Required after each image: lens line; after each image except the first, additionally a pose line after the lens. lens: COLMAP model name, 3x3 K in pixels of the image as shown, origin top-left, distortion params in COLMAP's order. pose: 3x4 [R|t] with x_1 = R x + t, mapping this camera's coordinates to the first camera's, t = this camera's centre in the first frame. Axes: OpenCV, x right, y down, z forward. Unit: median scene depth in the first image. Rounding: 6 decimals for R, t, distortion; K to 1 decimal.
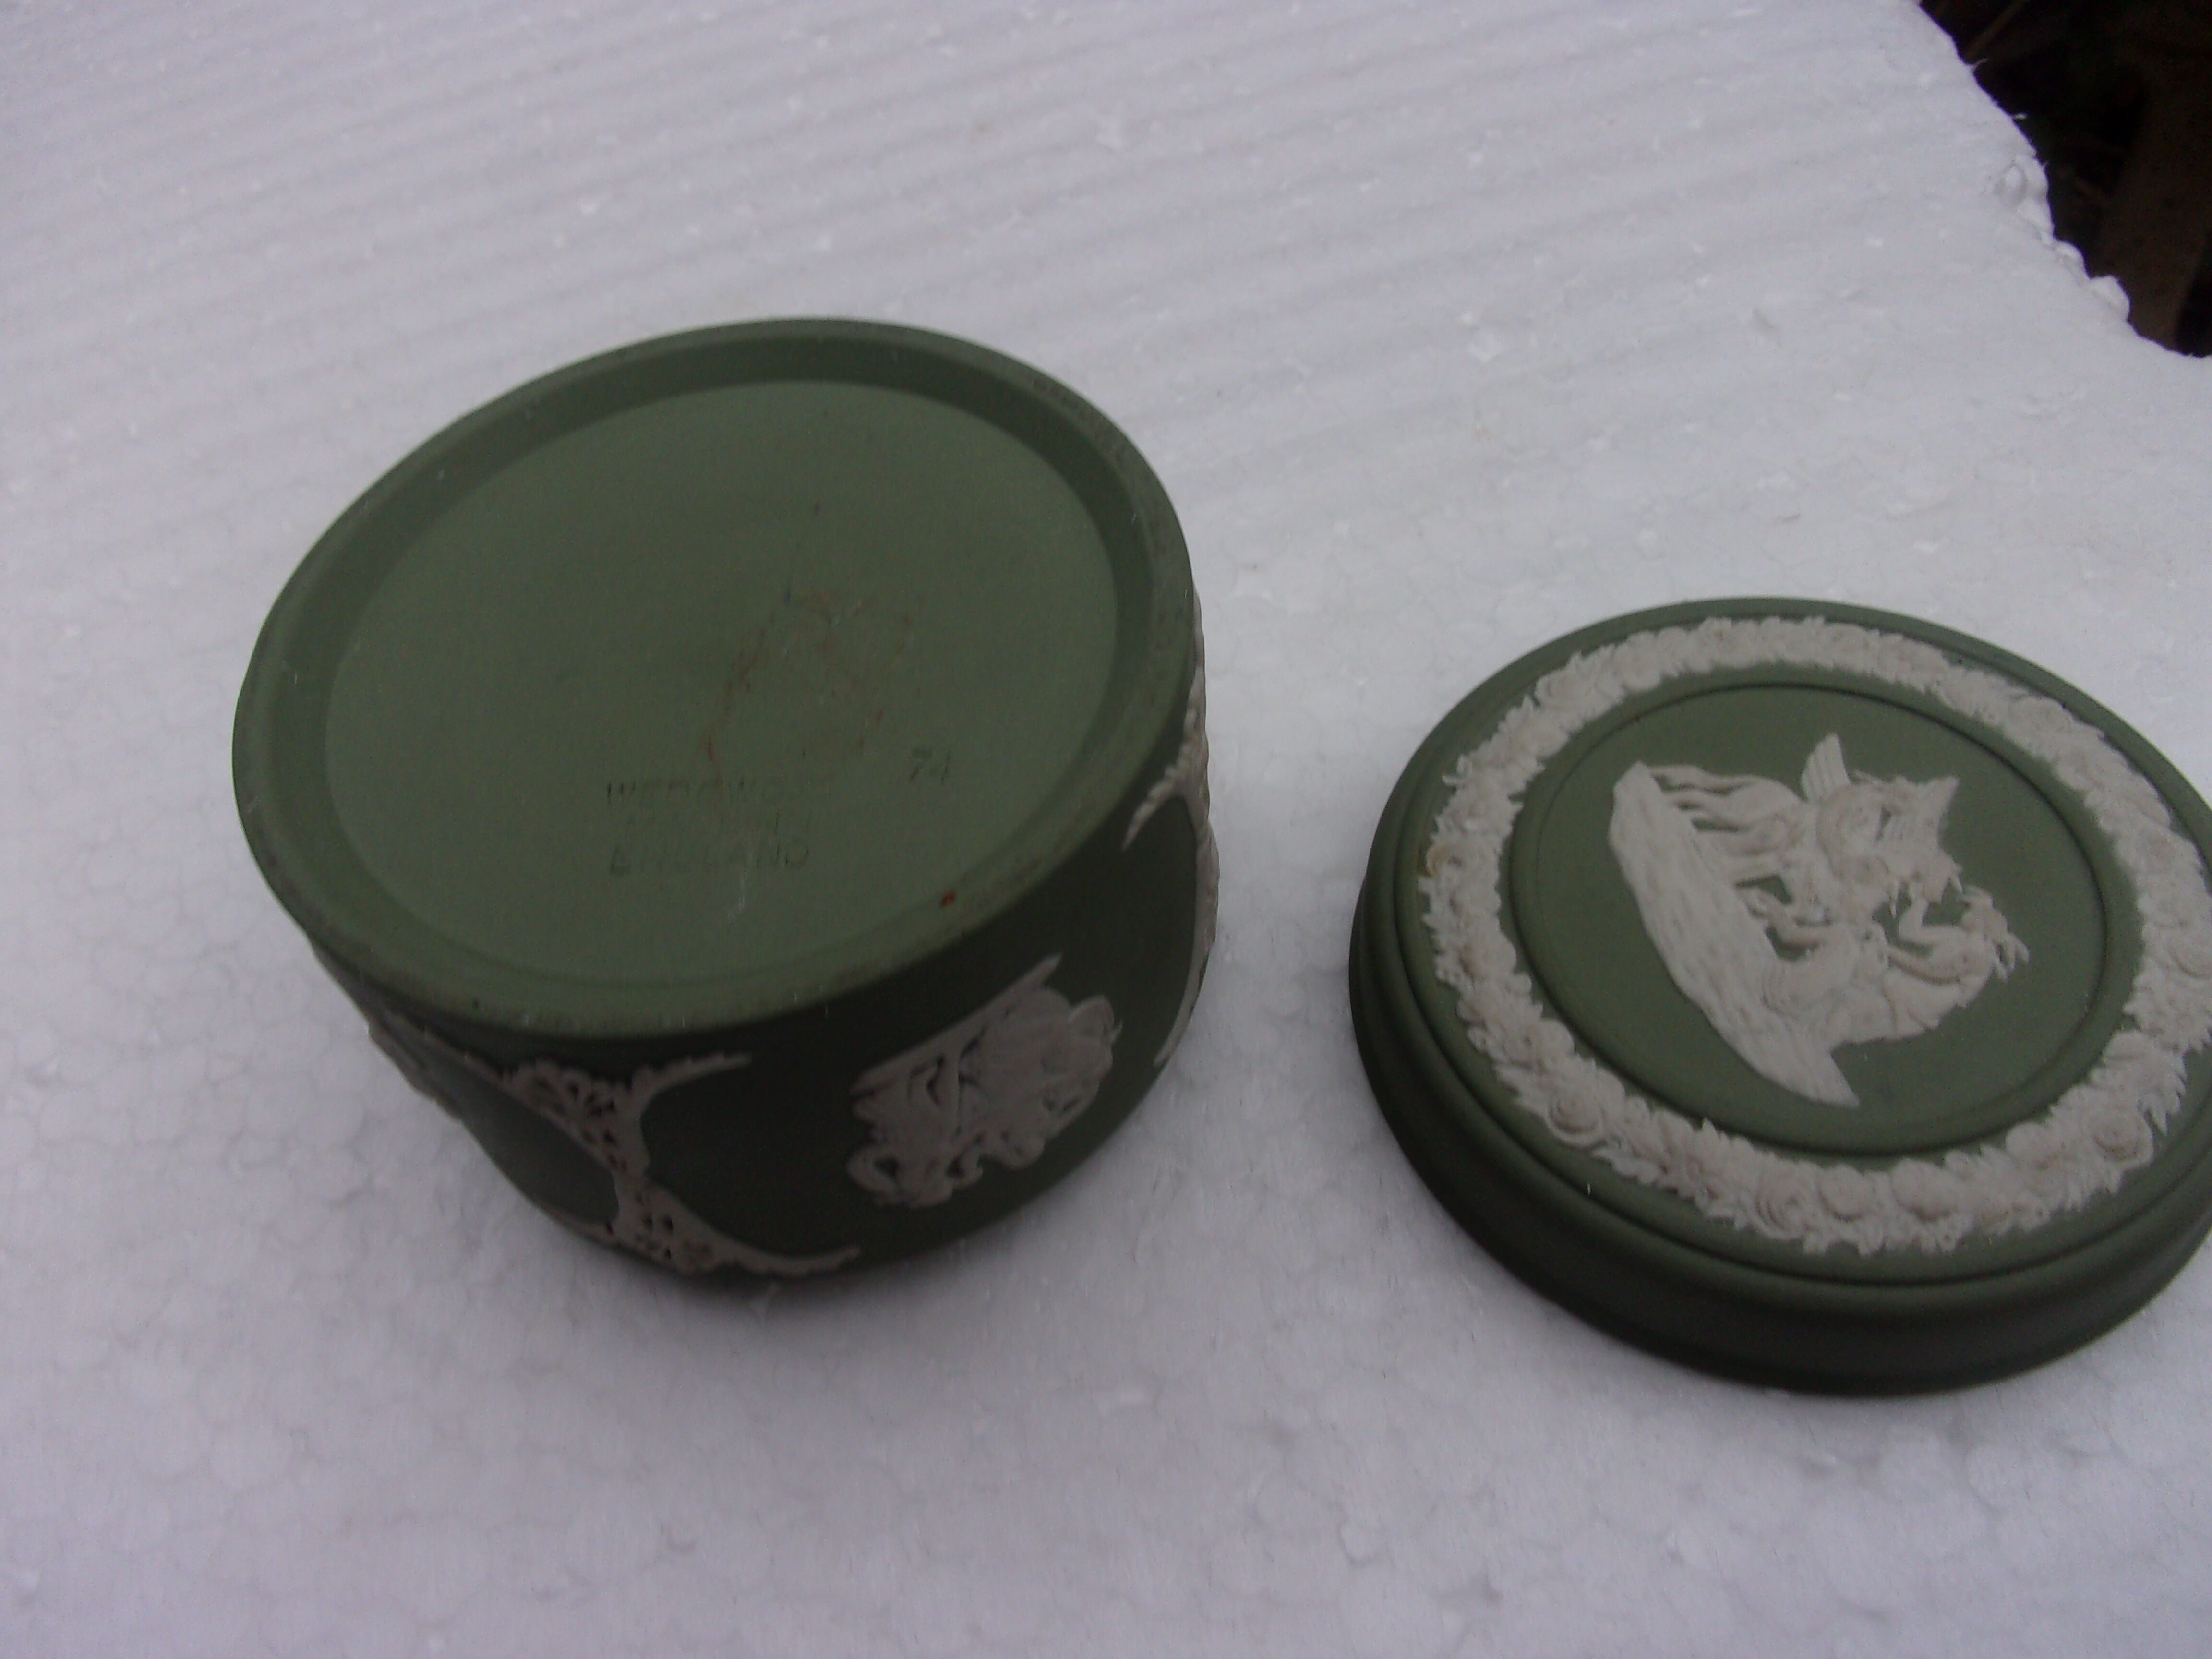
lens RADIAL K [[1850.2, 0, 1105.0], [0, 1850.2, 833.3], [0, 0, 1]] dist [0.018612, -0.054454]
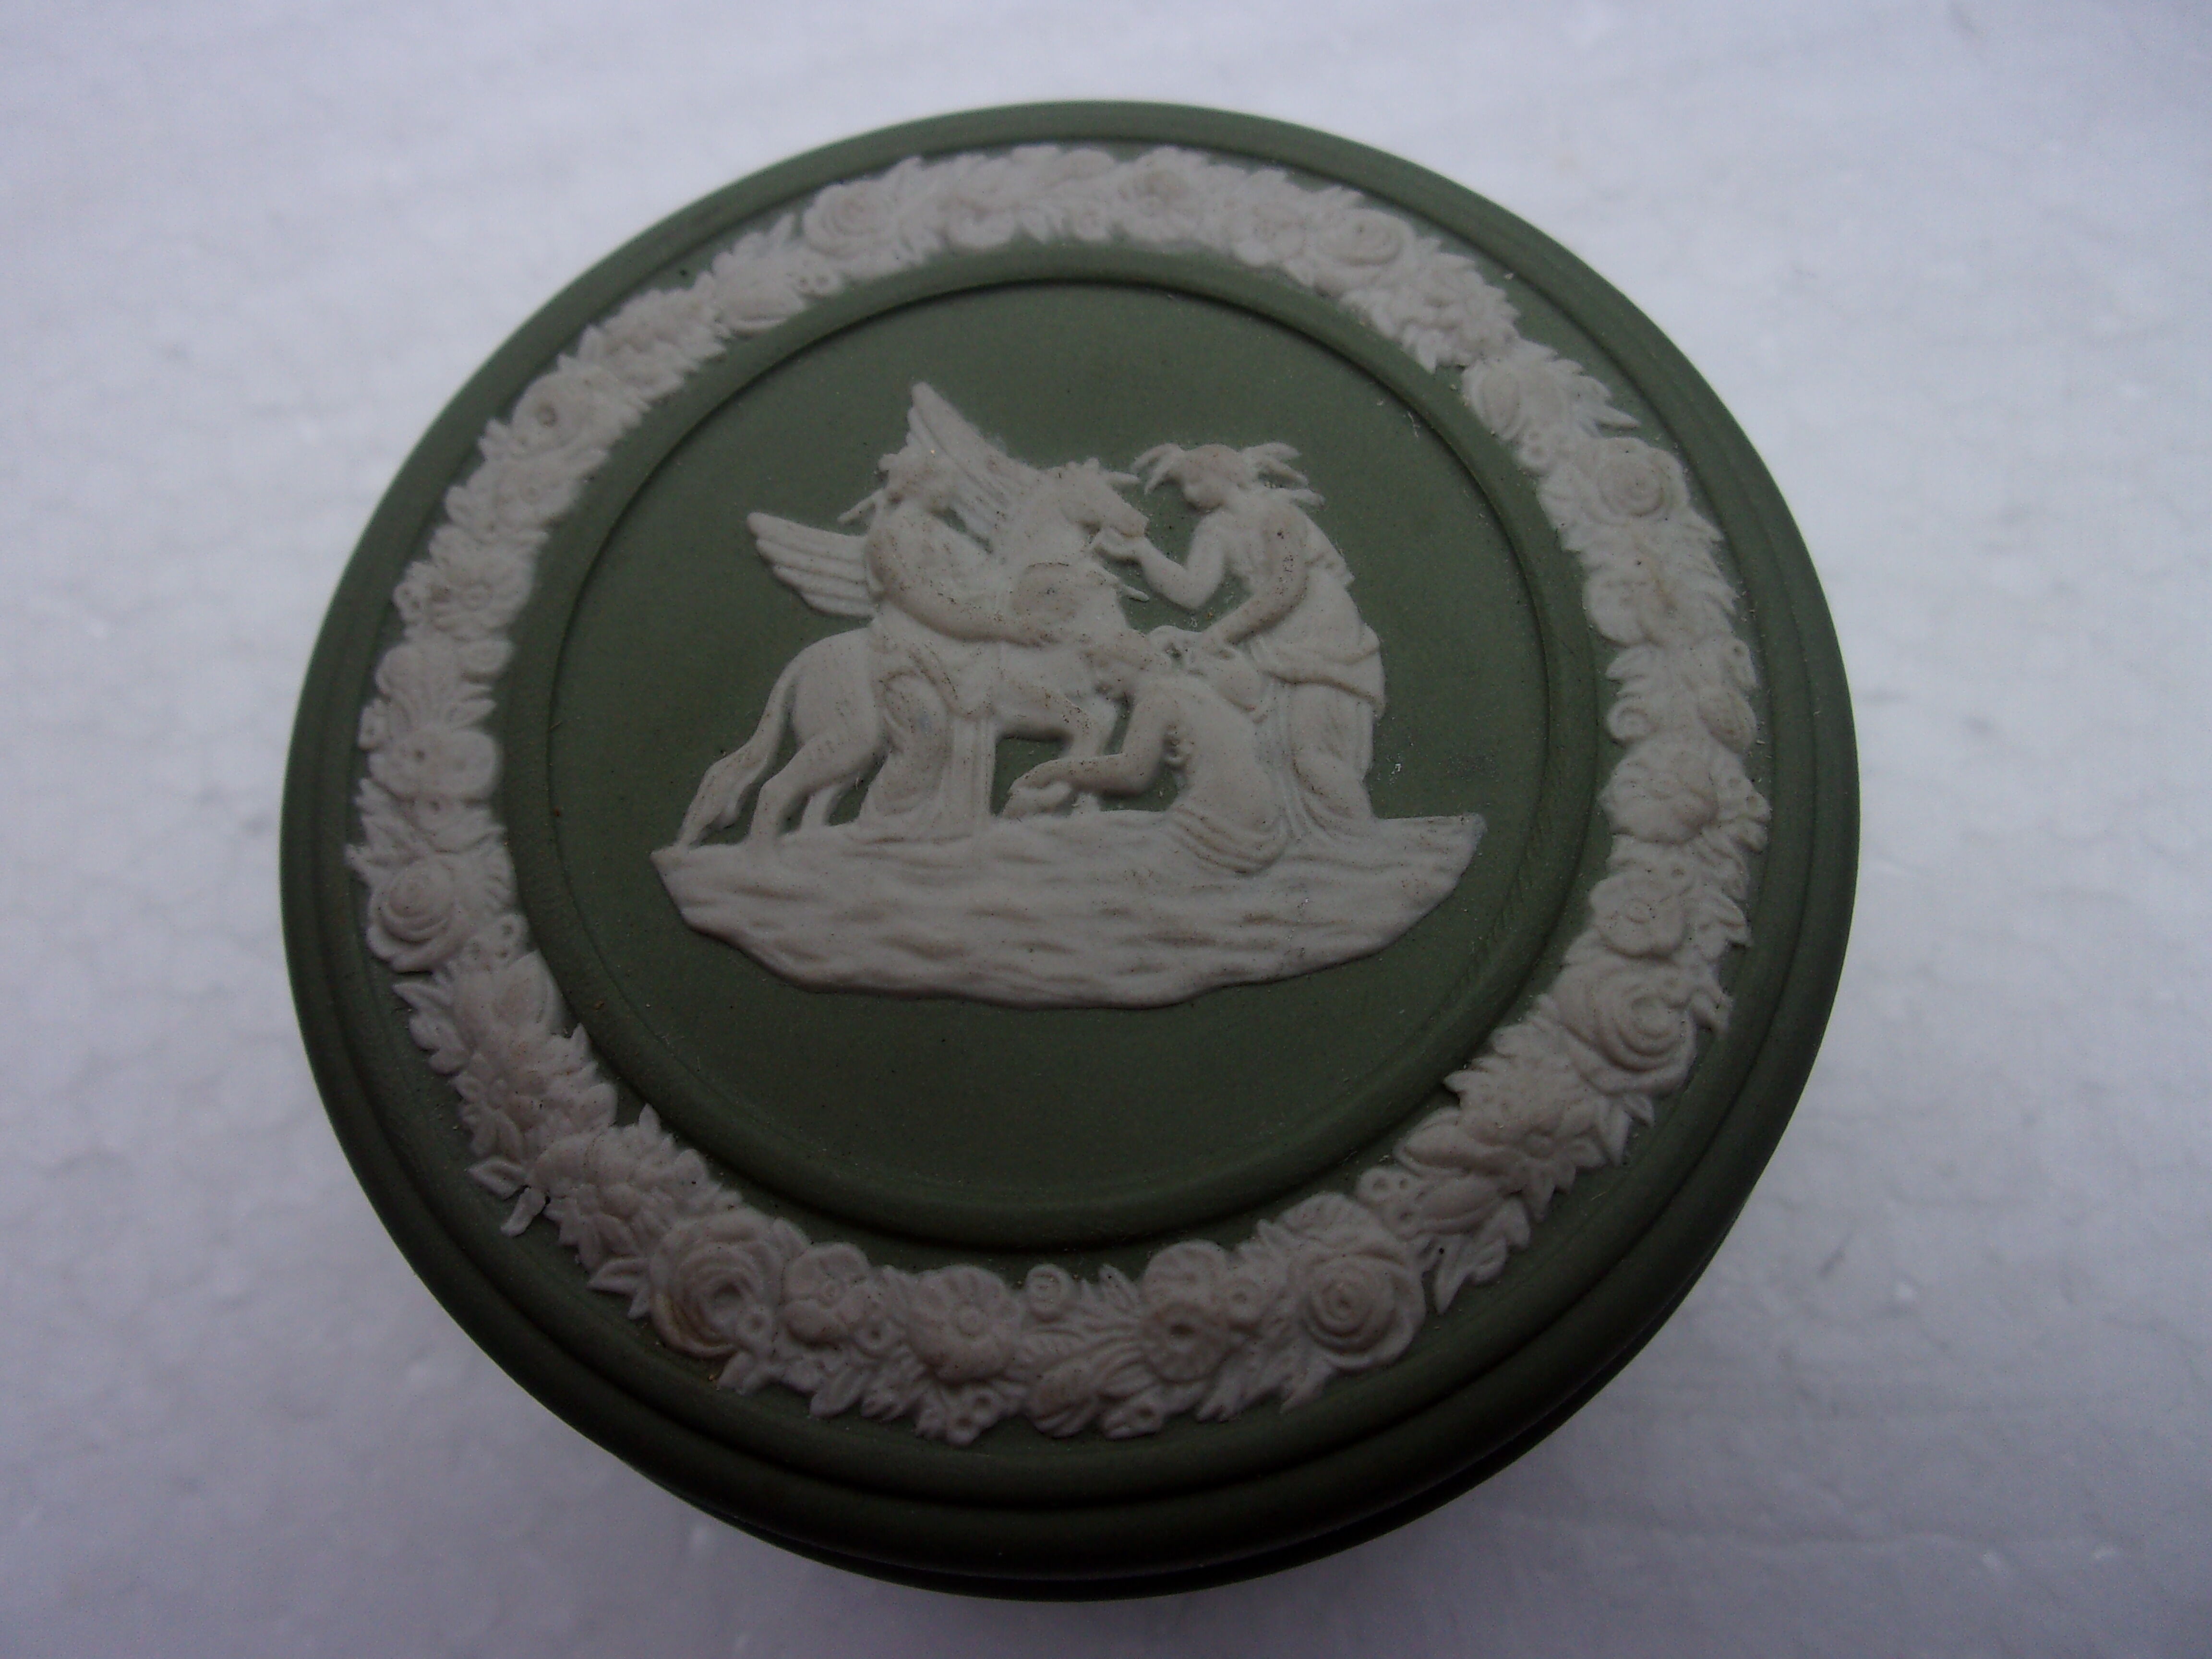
lens RADIAL K [[1850.2, 0, 1092.3], [0, 1850.2, 834.5], [0, 0, 1]] dist [0.018612, -0.054454]
pose [[0.282271, -0.860448, 0.424207, 0.115289], [0.791171, 0.458880, 0.404324, -0.150034], [-0.542560, 0.221492, 0.810290, 0.535587]]
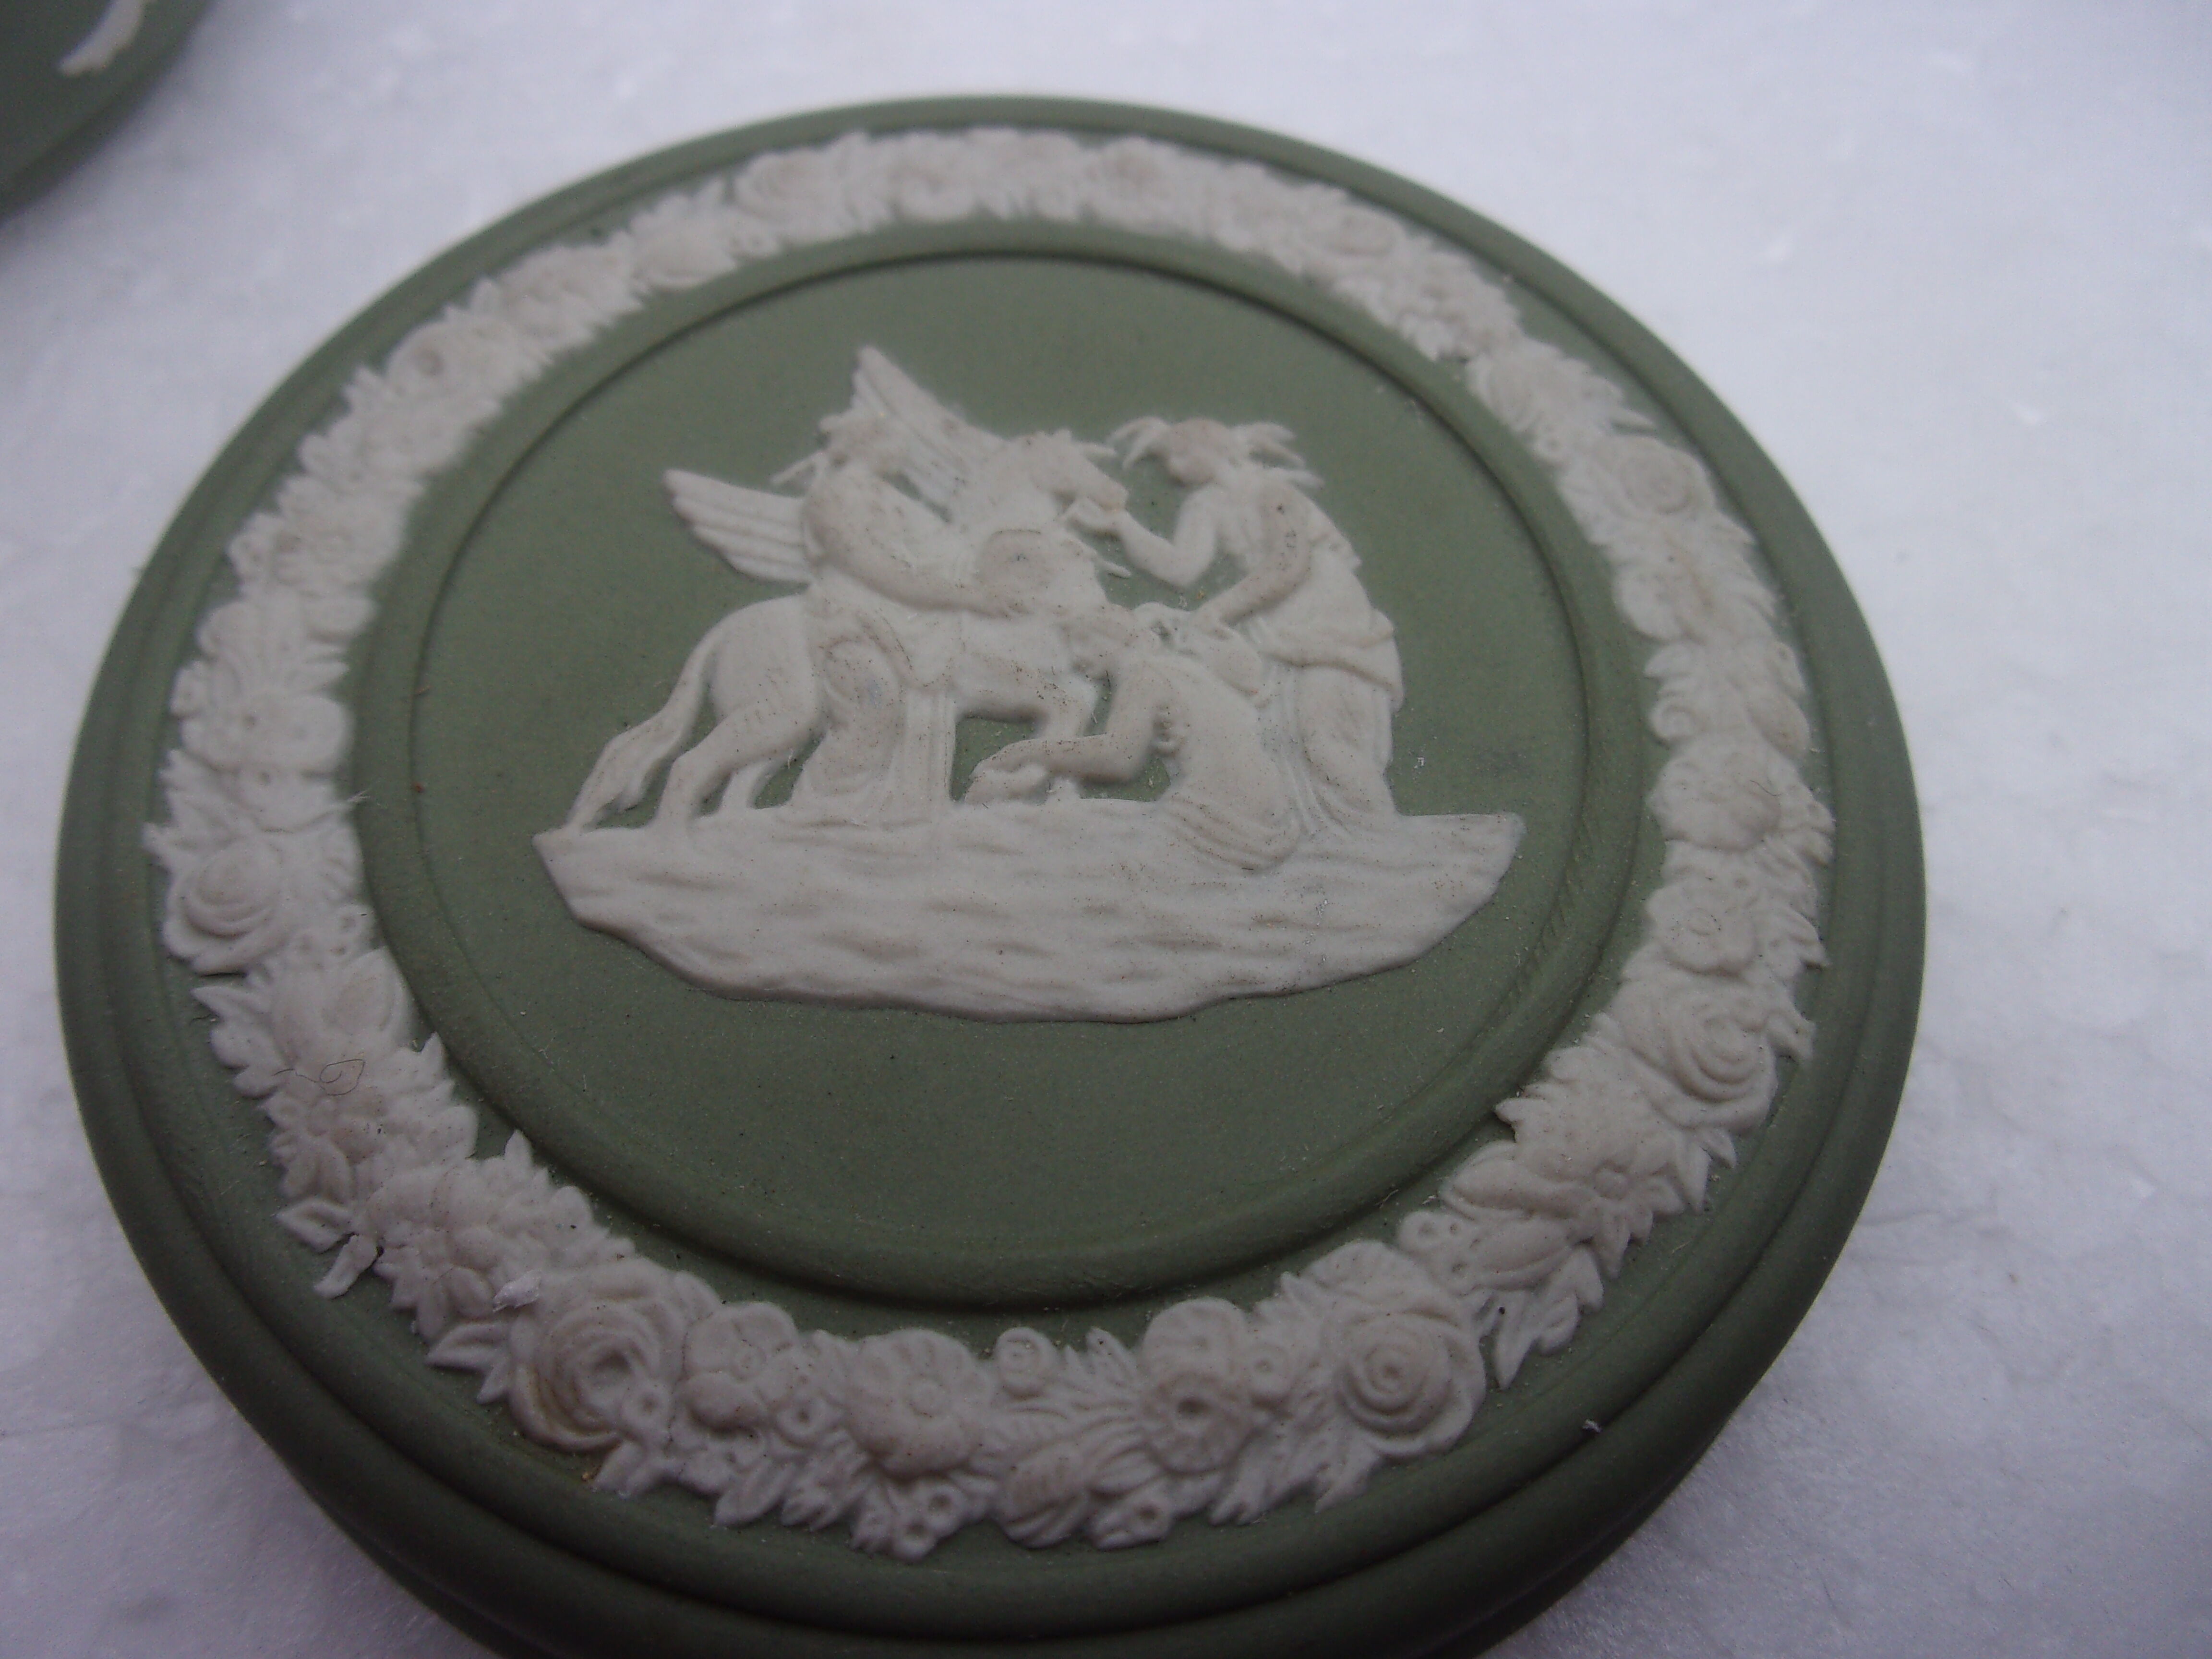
lens RADIAL K [[1850.2, 0, 1101.0], [0, 1850.2, 833.2], [0, 0, 1]] dist [0.018612, -0.054454]
pose [[0.249896, -0.785331, 0.566398, 0.087916], [0.736067, 0.534126, 0.415831, -0.118532], [-0.629093, 0.312992, 0.711532, 0.634080]]
